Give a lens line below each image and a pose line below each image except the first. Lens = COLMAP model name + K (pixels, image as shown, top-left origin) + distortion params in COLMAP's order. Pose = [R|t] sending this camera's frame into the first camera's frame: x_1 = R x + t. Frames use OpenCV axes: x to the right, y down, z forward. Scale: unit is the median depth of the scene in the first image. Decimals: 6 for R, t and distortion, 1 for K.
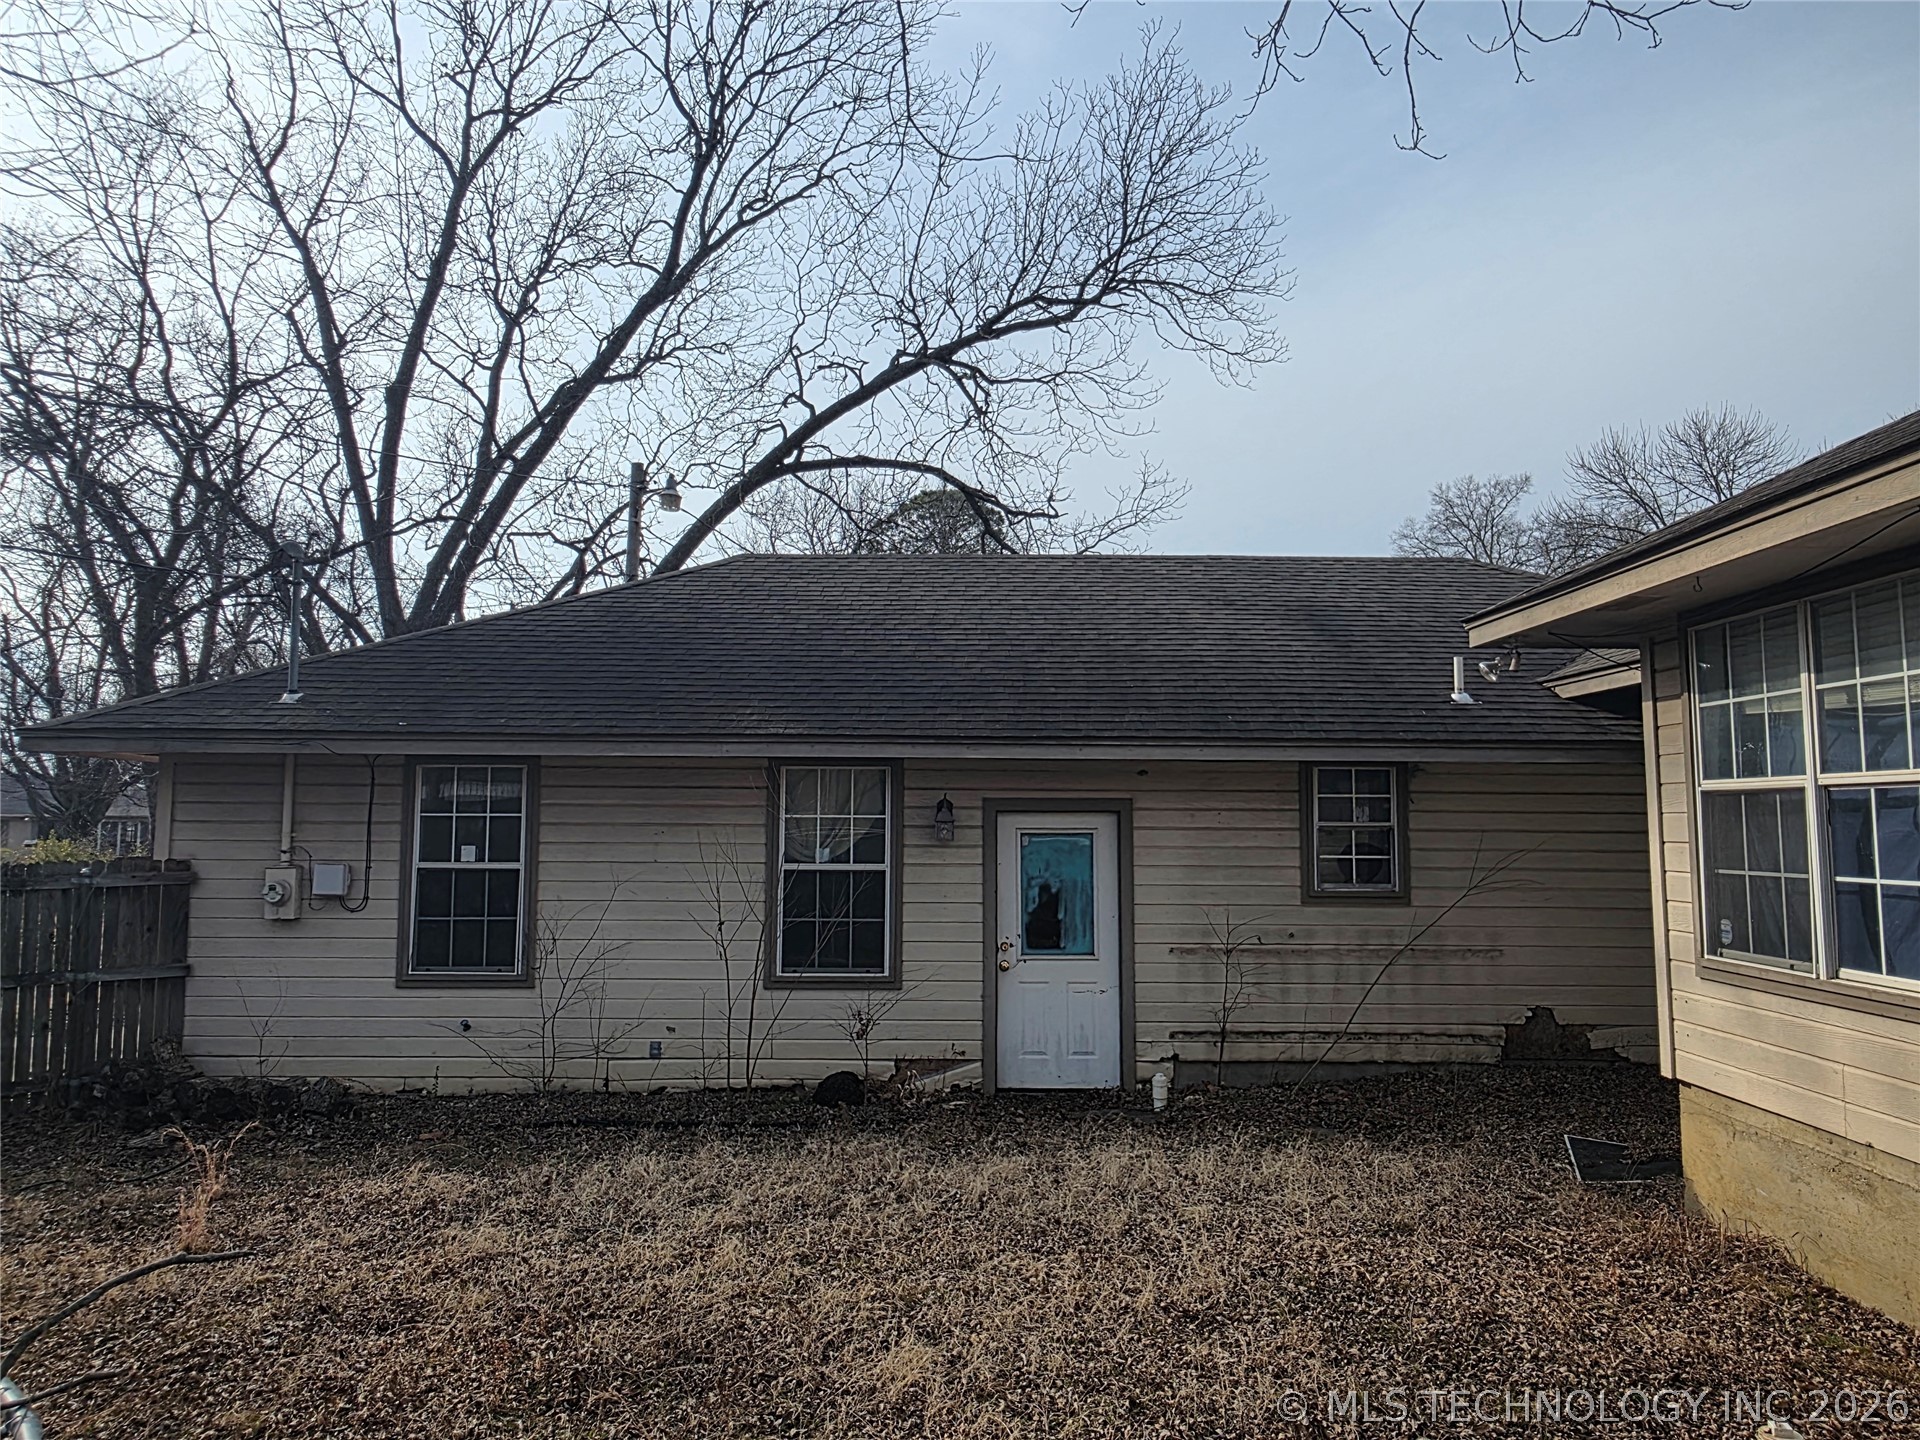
lens RADIAL K [[1315.9, 0, 949.9], [0, 1315.9, 706.8], [0, 0, 1]] dist [0.007618, 0.002430]
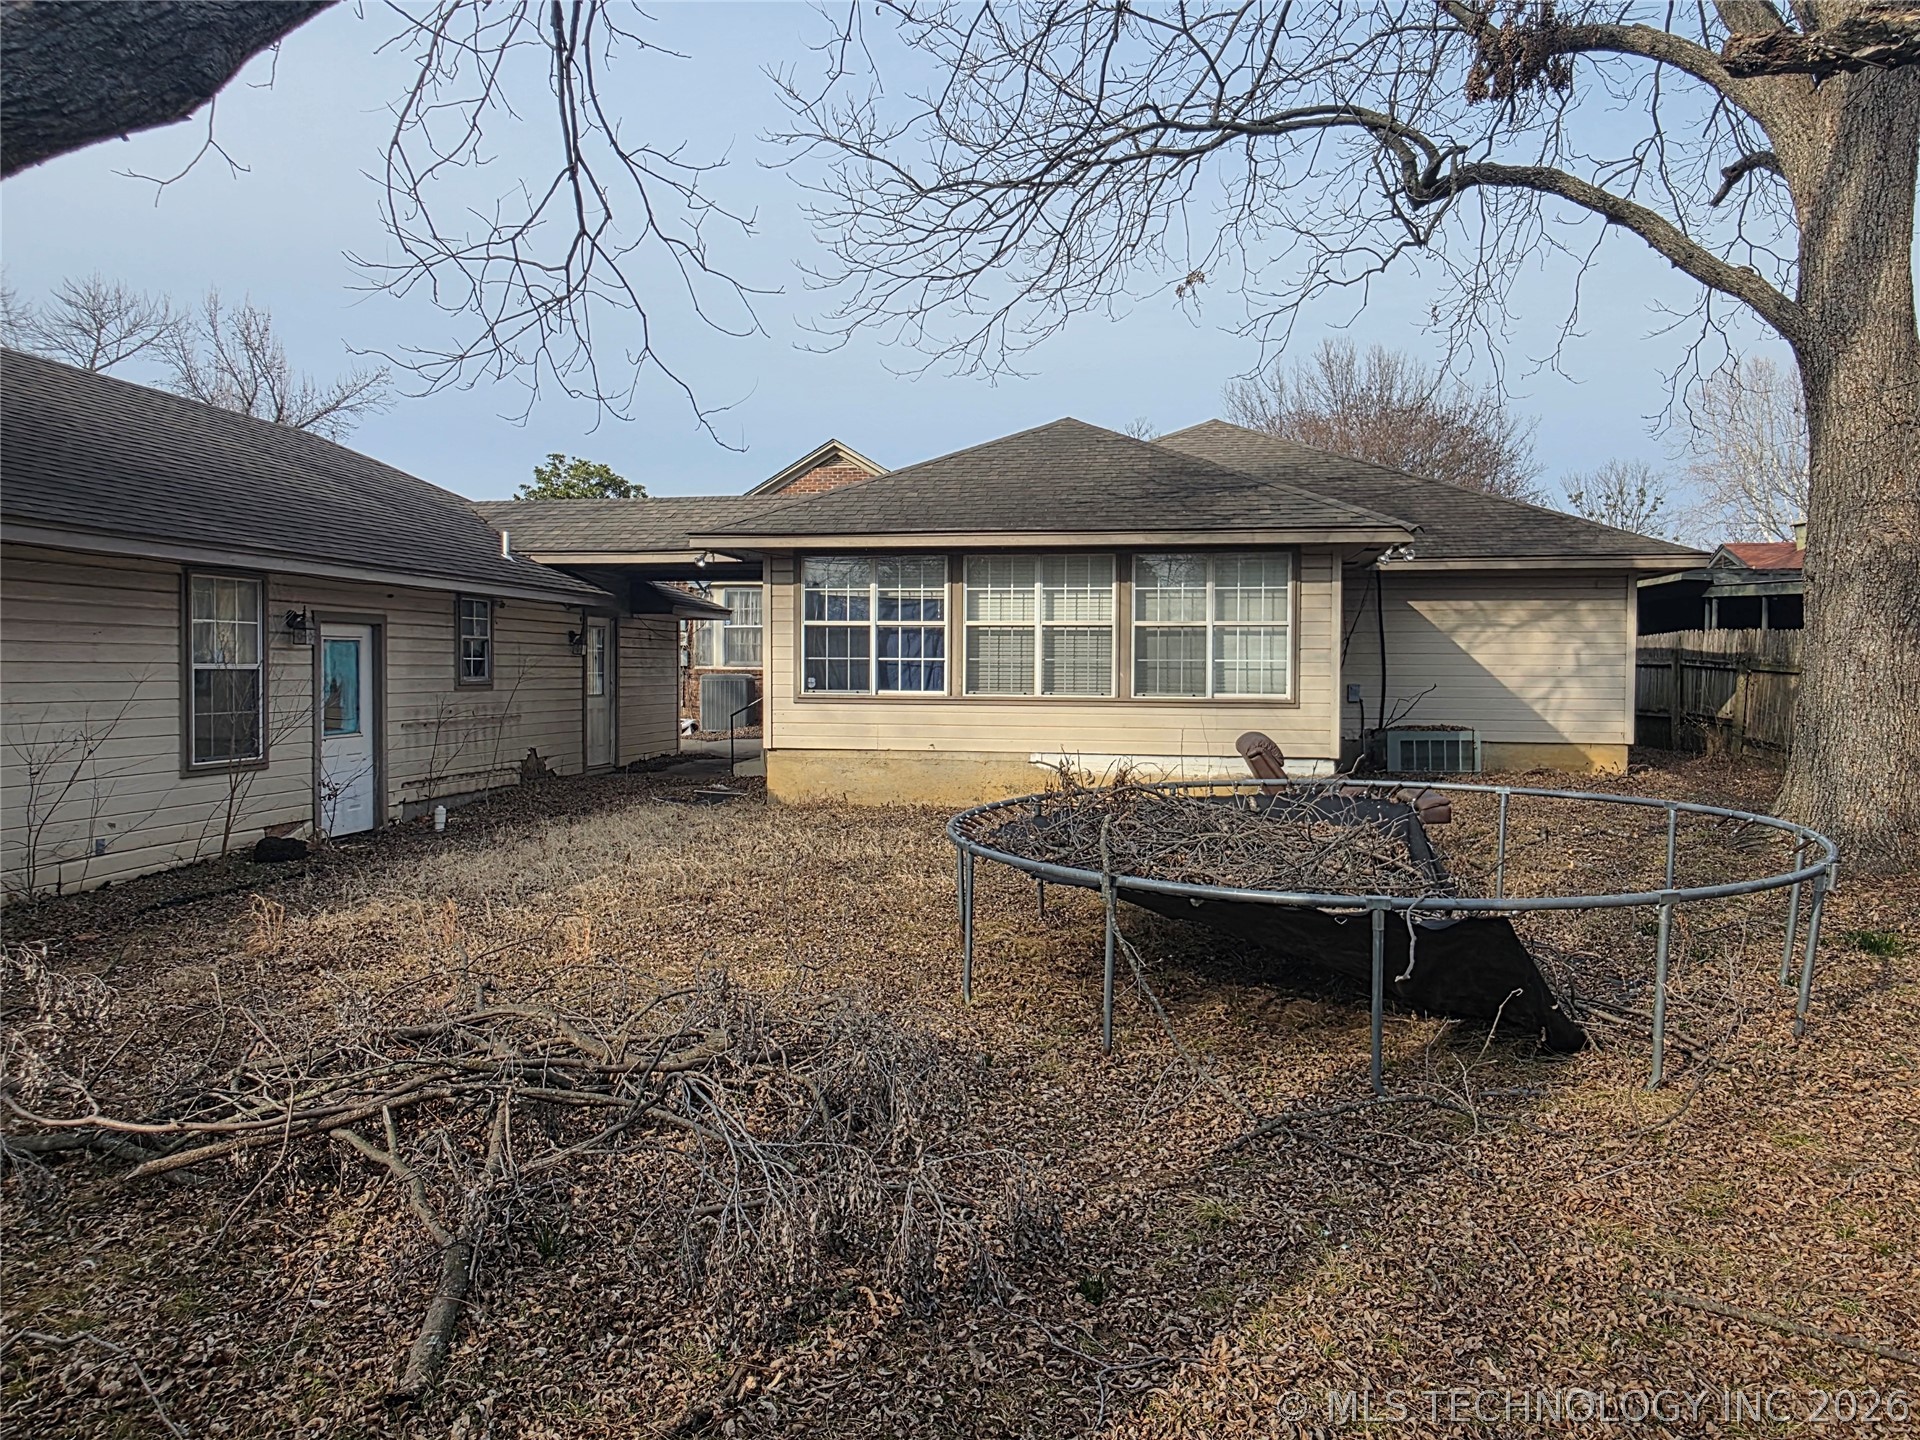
lens RADIAL K [[1315.9, 0, 960.3], [0, 1315.9, 725.8], [0, 0, 1]] dist [0.007618, 0.002430]
pose [[0.170590, -0.047811, 0.984181, -1.098178], [-0.093679, 0.993511, 0.064502, 0.040865], [-0.980879, -0.103200, 0.165004, 0.195174]]
